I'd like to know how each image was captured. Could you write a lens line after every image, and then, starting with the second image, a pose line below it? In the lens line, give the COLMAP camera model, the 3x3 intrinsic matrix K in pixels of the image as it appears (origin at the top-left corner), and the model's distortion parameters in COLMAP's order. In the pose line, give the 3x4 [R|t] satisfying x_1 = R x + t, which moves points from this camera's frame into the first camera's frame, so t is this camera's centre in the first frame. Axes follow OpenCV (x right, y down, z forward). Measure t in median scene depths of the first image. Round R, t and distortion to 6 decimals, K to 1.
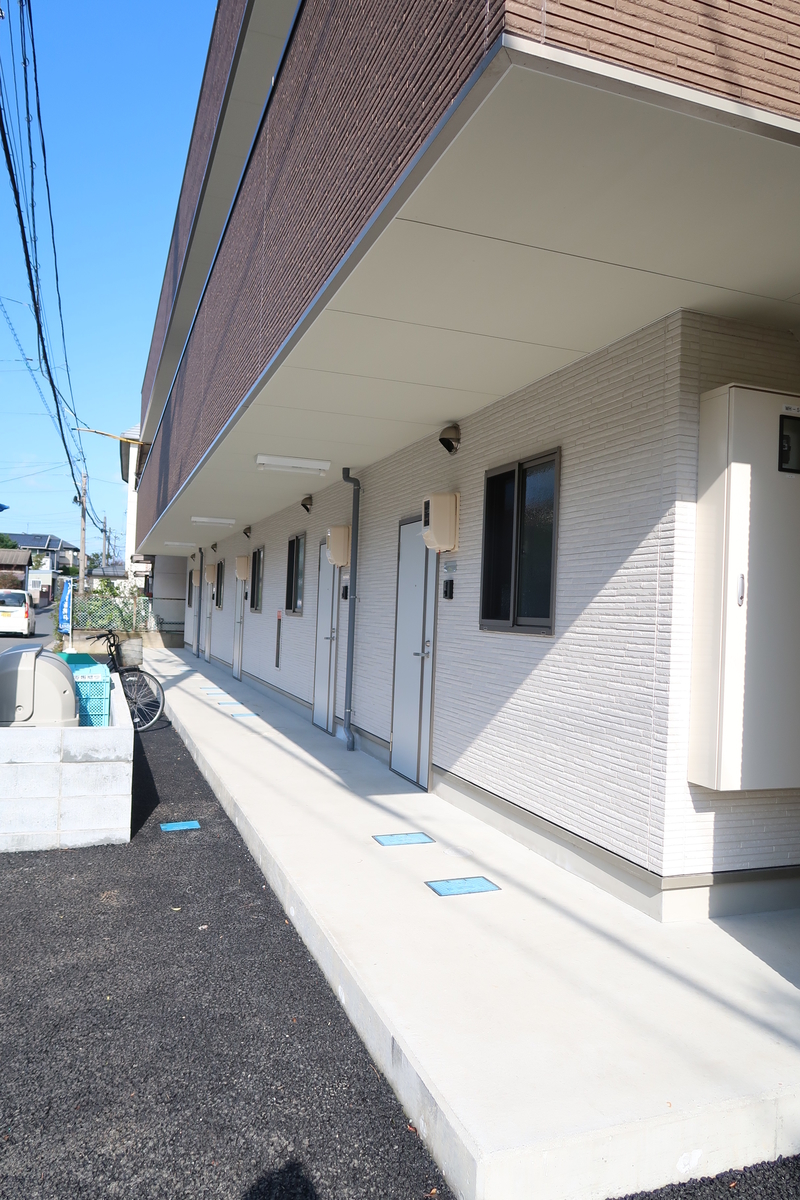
lens RADIAL K [[832.9, 0, 407.1], [0, 832.9, 599.9], [0, 0, 1]] dist [-0.022077, 0.002306]
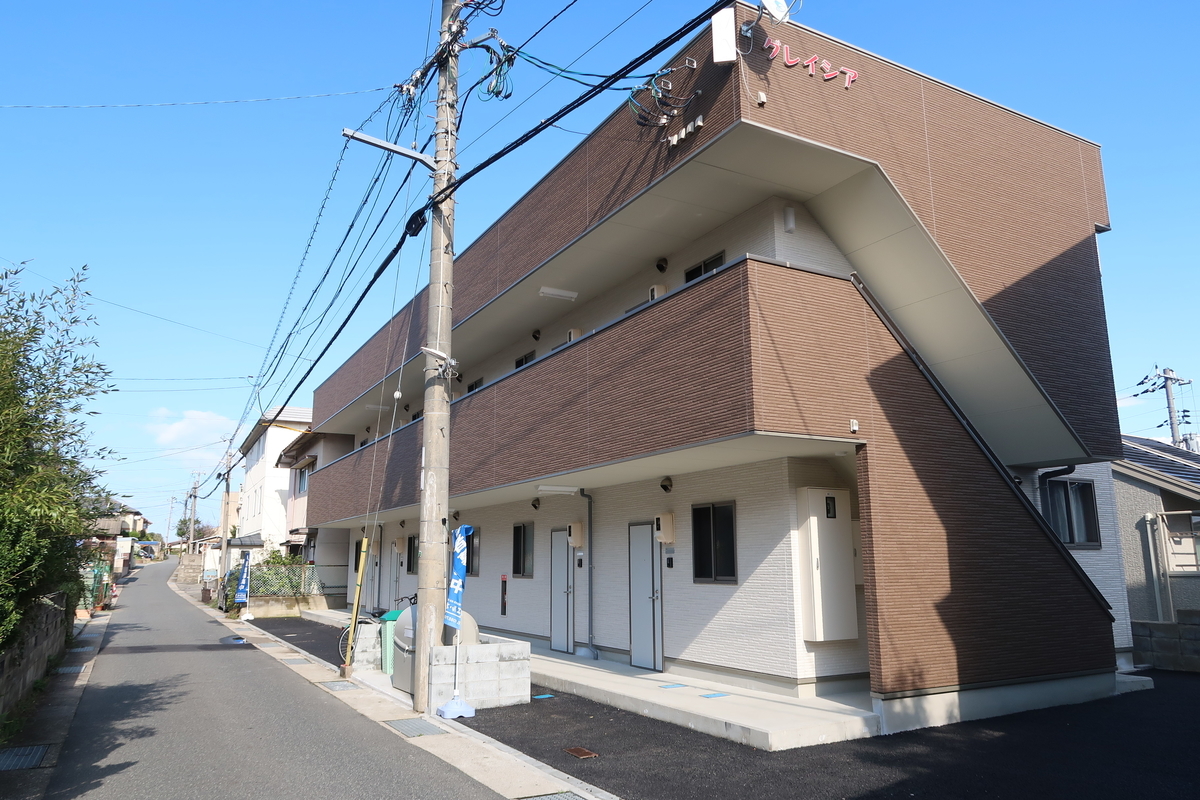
lens RADIAL K [[832.9, 0, 600.5], [0, 832.9, 404.1], [0, 0, 1]] dist [-0.022077, 0.002306]
pose [[0.987563, -0.015653, 0.156441, -0.436513], [0.042119, 0.985002, -0.167325, -0.063001], [-0.151475, 0.171833, 0.973411, -0.991886]]
